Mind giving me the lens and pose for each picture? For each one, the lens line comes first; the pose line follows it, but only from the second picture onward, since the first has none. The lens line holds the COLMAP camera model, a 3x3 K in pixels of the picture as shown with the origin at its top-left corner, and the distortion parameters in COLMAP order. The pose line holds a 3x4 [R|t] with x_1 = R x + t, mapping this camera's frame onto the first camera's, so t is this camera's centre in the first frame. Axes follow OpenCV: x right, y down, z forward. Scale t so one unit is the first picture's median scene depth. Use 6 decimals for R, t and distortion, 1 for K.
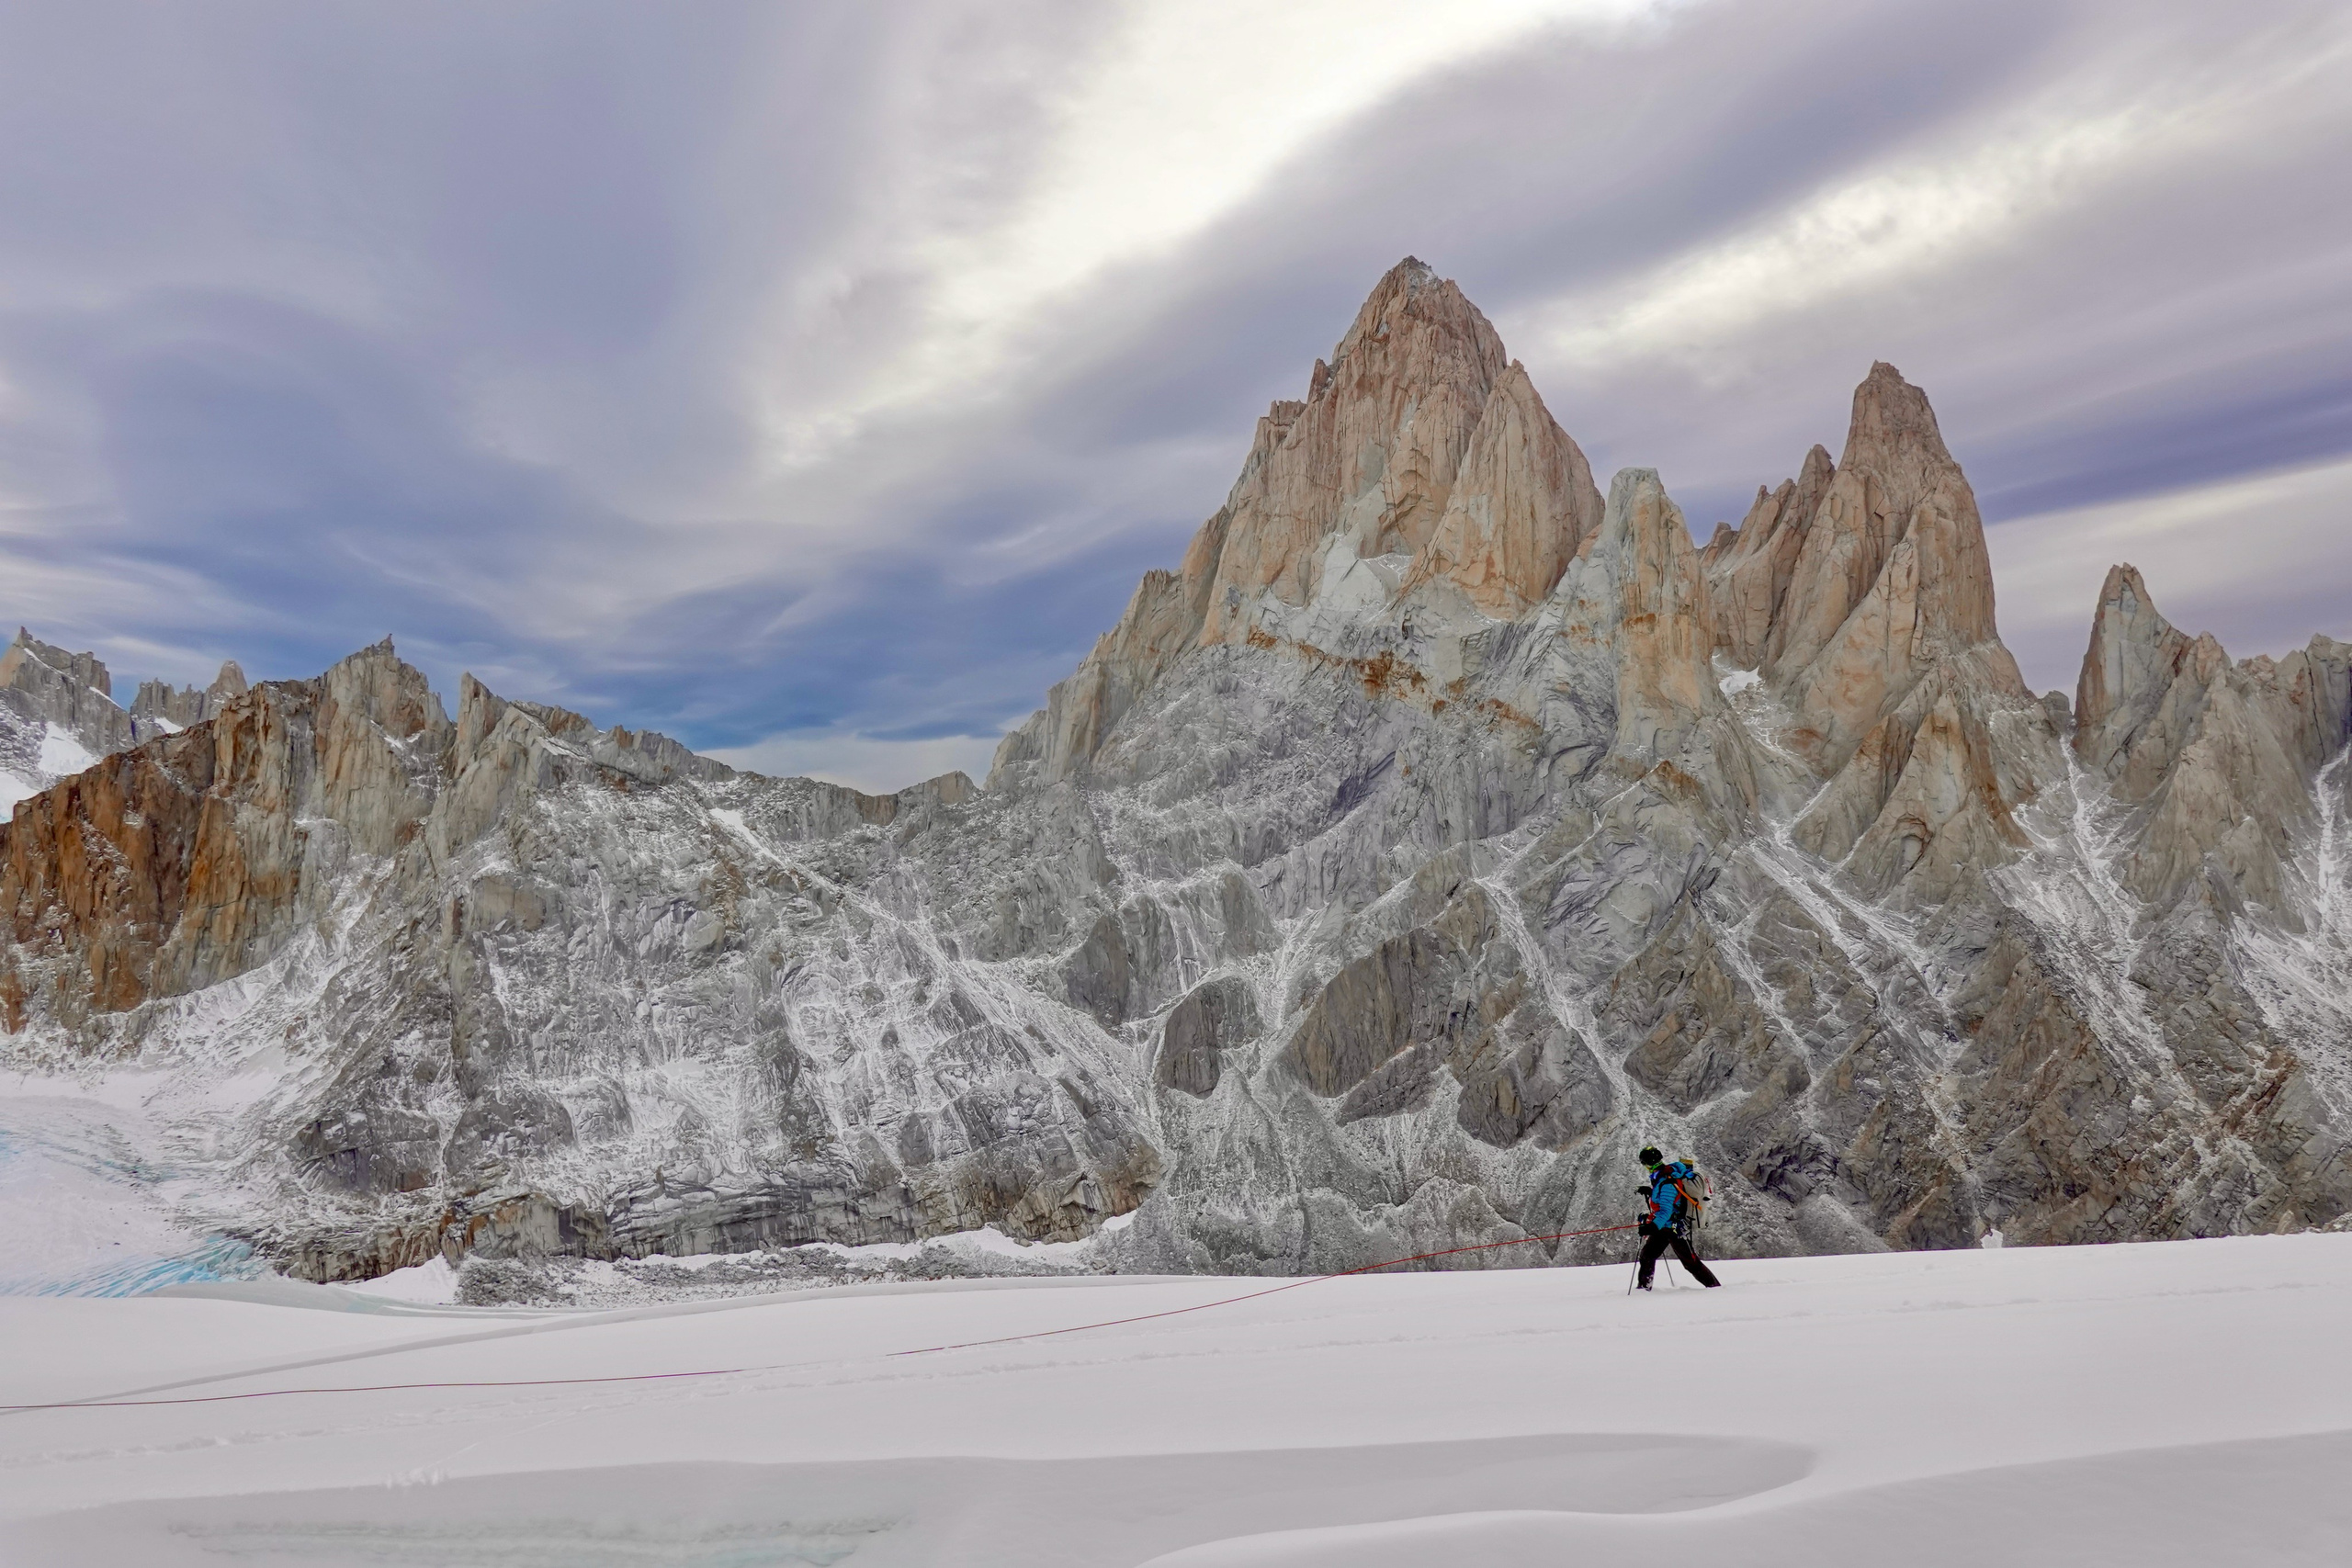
lens RADIAL K [[1589.9, 0, 1159.1], [0, 1589.9, 803.4], [0, 0, 1]] dist [-0.001268, 0.014263]
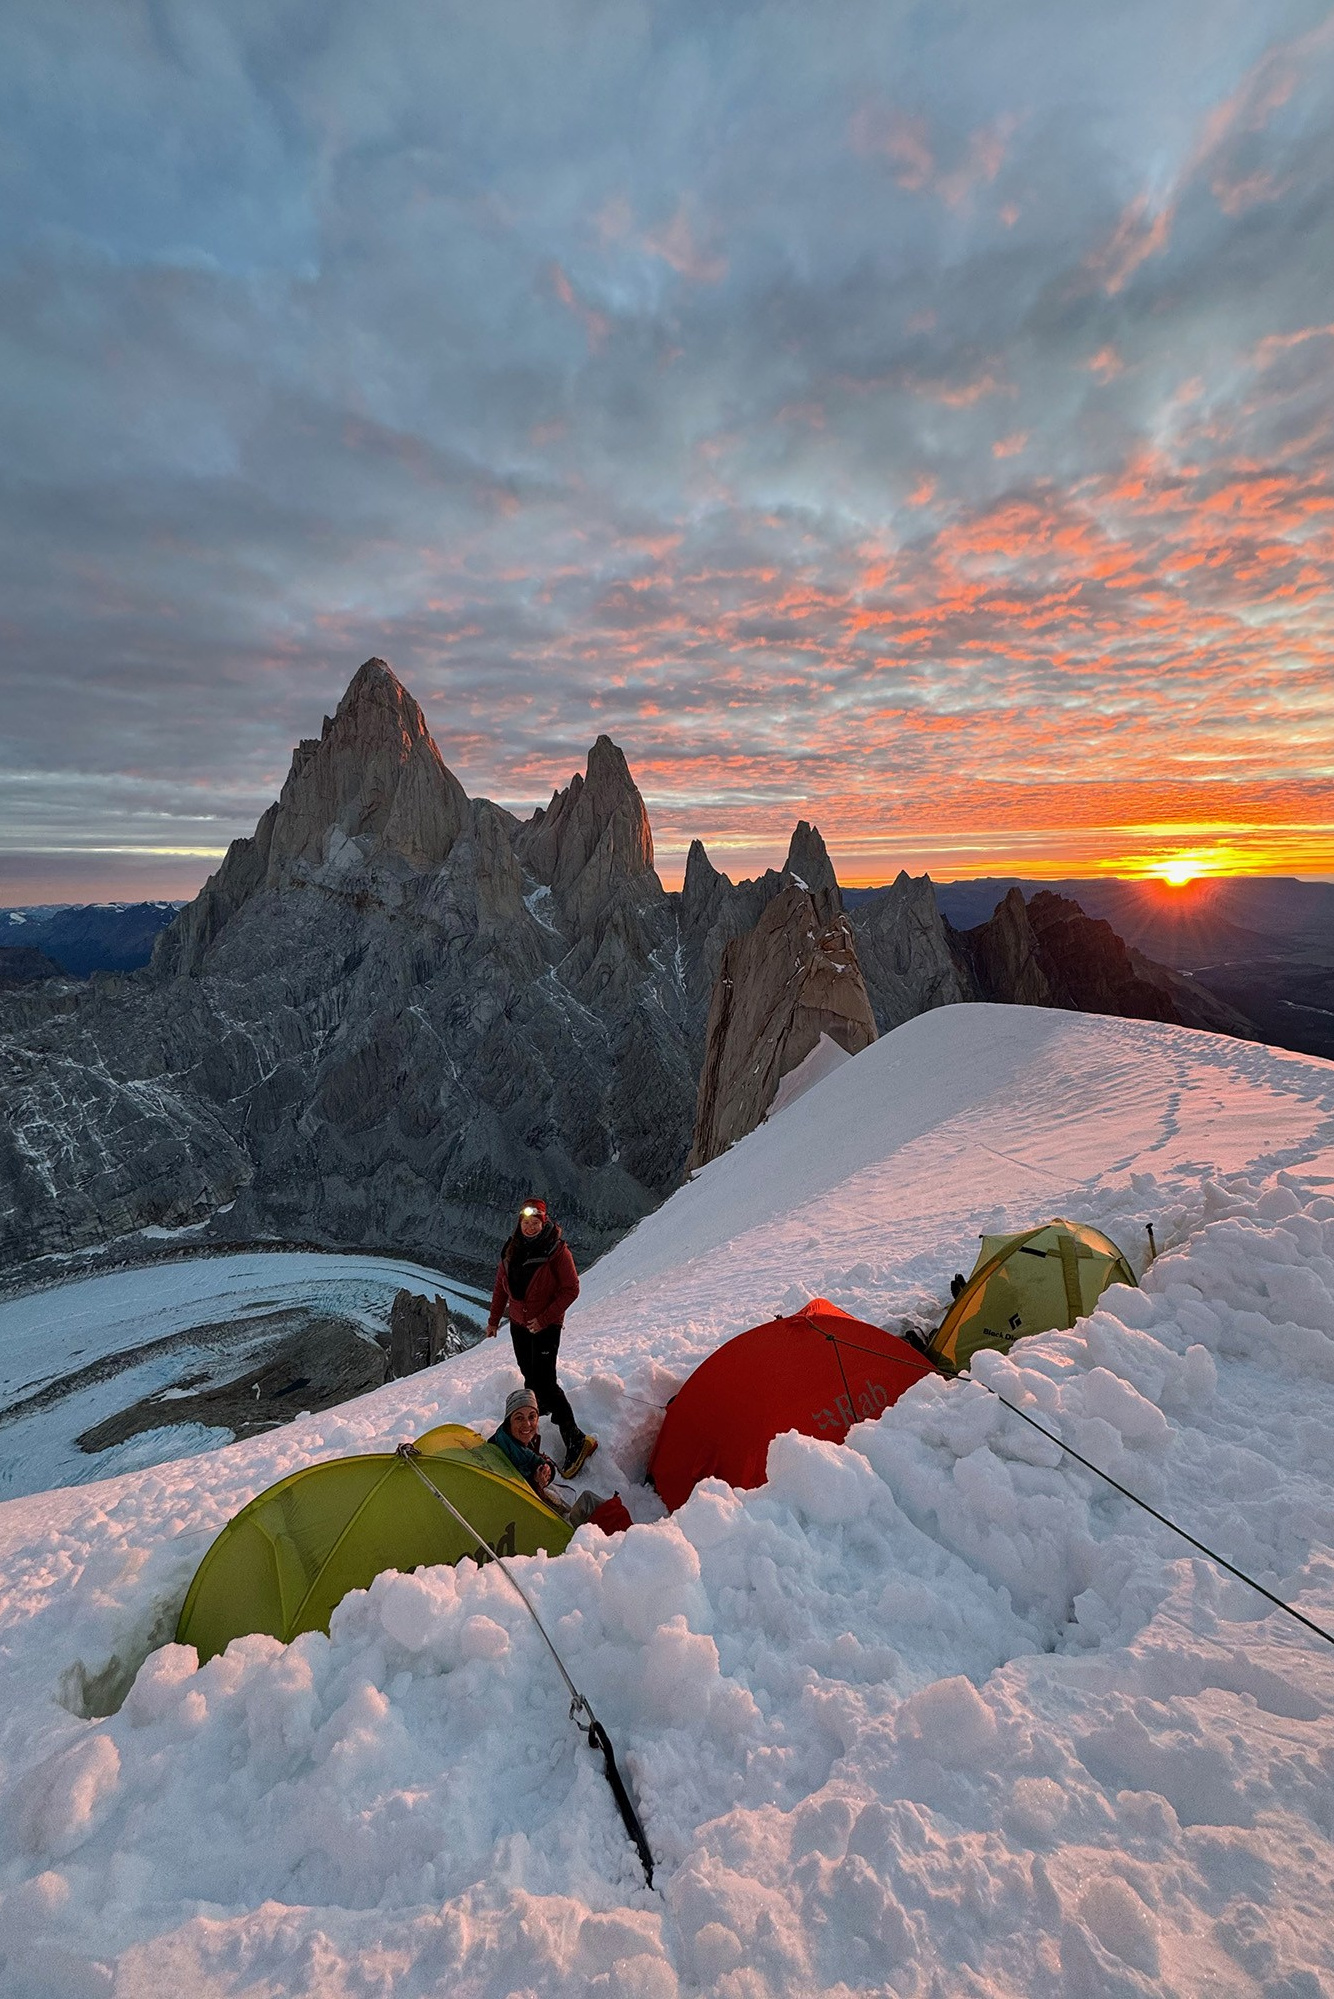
lens RADIAL K [[807.1, 0, 678.1], [0, 807.1, 1004.8], [0, 0, 1]] dist [0.001091, 0.000850]
pose [[0.926341, -0.097083, 0.363961, 0.144836], [0.023127, 0.979052, 0.202291, -0.174379], [-0.375976, -0.178973, 0.909181, -0.119430]]
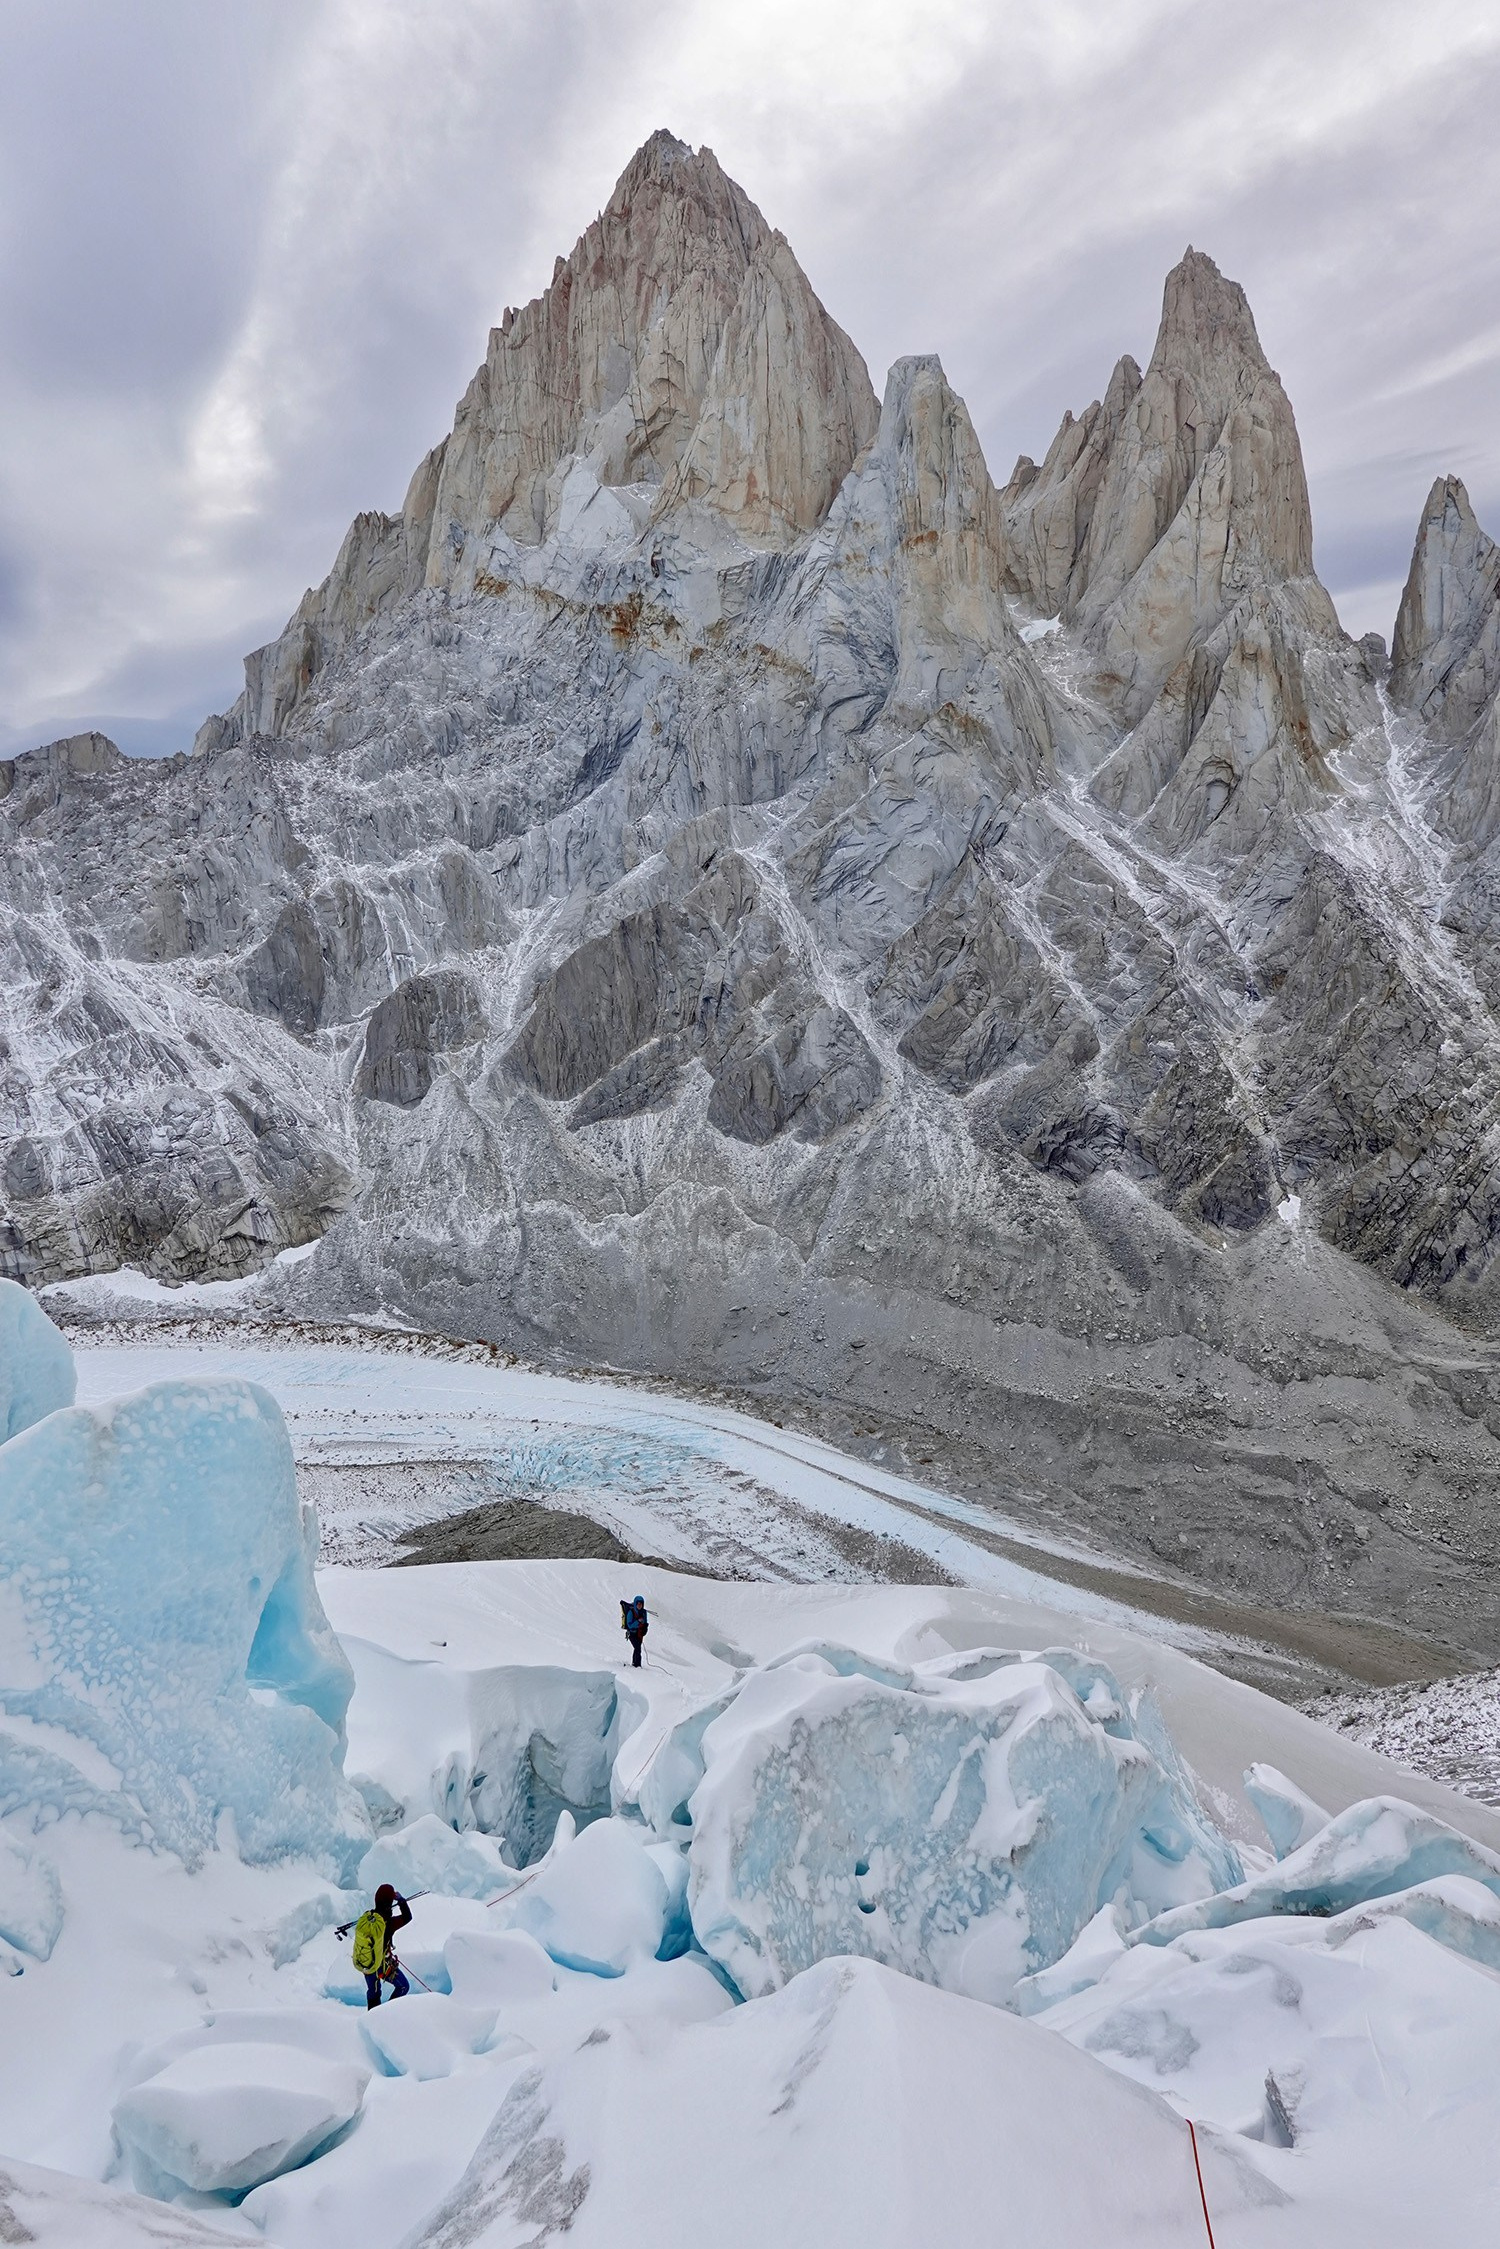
lens RADIAL K [[1520.4, 0, 746.6], [0, 1520.4, 1139.0], [0, 0, 1]] dist [-0.001268, 0.014263]
pose [[0.990569, -0.054653, 0.125646, 0.097889], [0.034322, 0.986742, 0.158624, 0.076232], [-0.132649, -0.152816, 0.979312, 0.177362]]
